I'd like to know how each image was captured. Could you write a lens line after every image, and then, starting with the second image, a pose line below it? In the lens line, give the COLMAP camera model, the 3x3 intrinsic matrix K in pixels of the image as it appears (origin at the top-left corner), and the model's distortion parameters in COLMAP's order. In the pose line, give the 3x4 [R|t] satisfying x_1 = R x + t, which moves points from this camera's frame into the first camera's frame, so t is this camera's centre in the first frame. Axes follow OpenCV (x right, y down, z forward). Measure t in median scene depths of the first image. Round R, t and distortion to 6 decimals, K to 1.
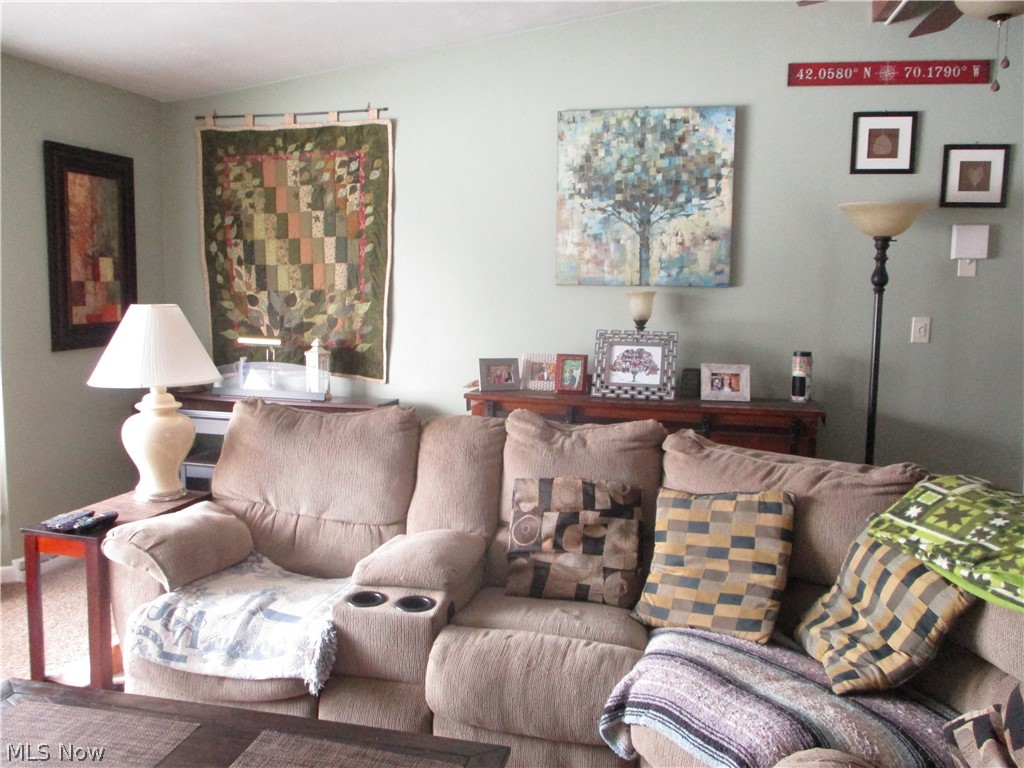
lens RADIAL K [[828.5, 0, 512.2], [0, 828.5, 377.8], [0, 0, 1]] dist [-0.028992, 0.011499]
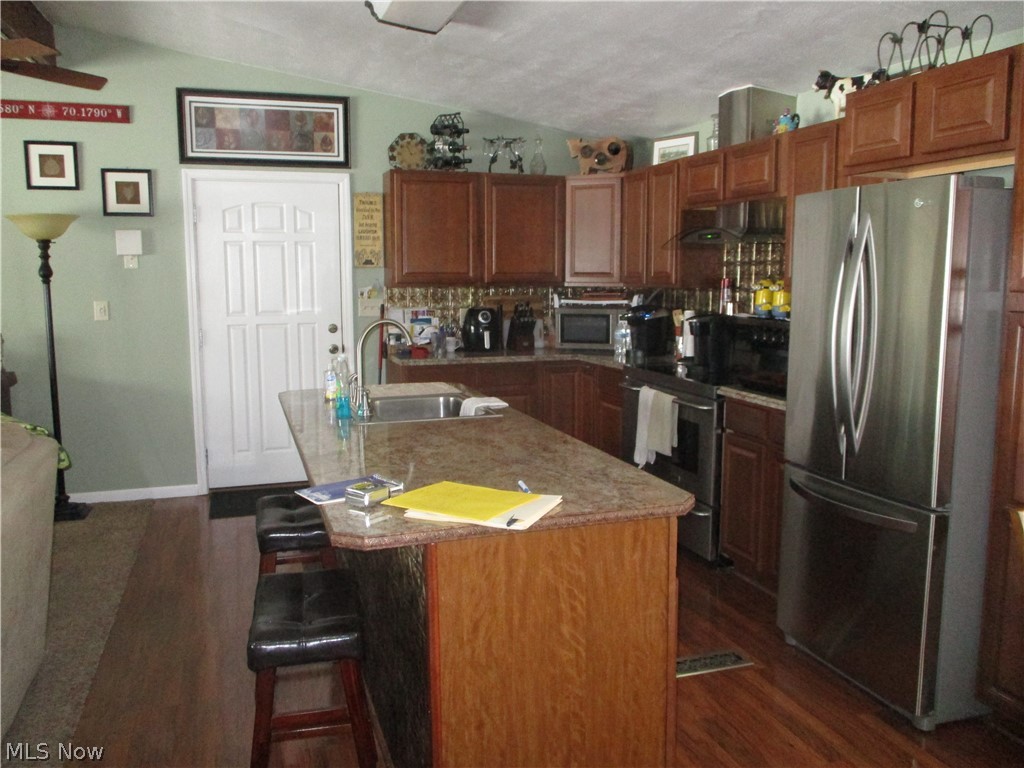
lens RADIAL K [[828.5, 0, 512.2], [0, 828.5, 377.8], [0, 0, 1]] dist [-0.028992, 0.011499]
pose [[0.869502, -0.087512, 0.486116, 0.429862], [0.084563, 0.996023, 0.028052, 0.067689], [-0.486637, 0.016716, 0.873444, -0.458853]]
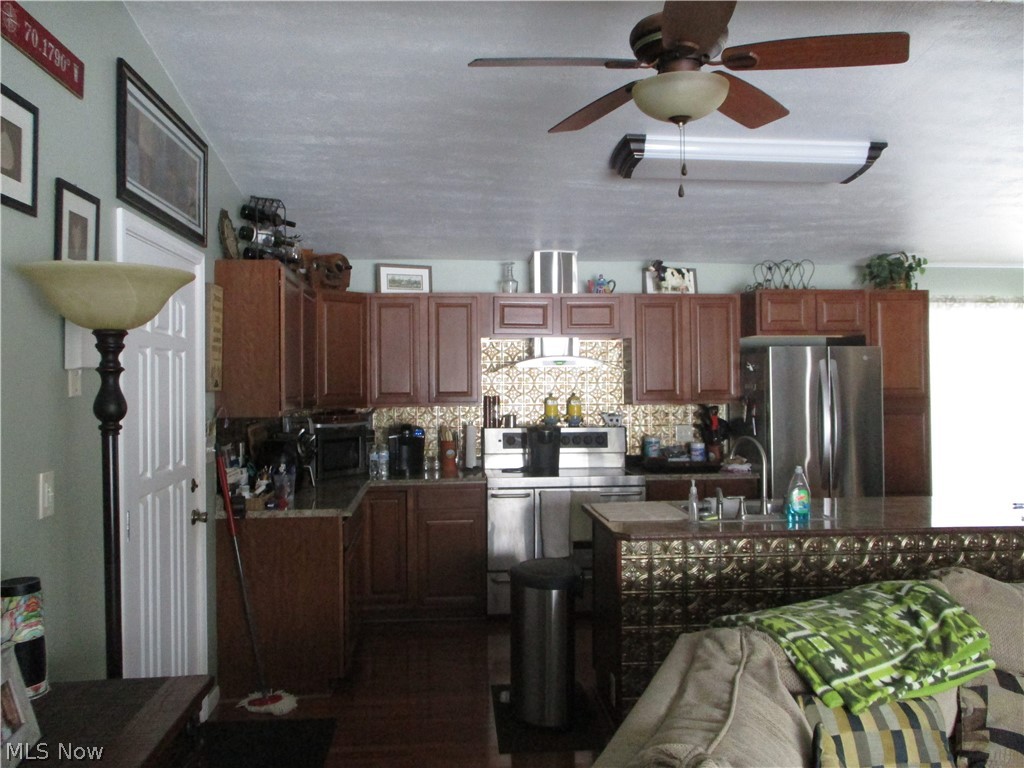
lens RADIAL K [[828.5, 0, 512.2], [0, 828.5, 377.8], [0, 0, 1]] dist [-0.028992, 0.011499]
pose [[-0.296733, -0.018321, 0.954785, -0.138360], [0.124490, 0.990542, 0.057697, -0.133446], [-0.946811, 0.135982, -0.291646, 0.878089]]
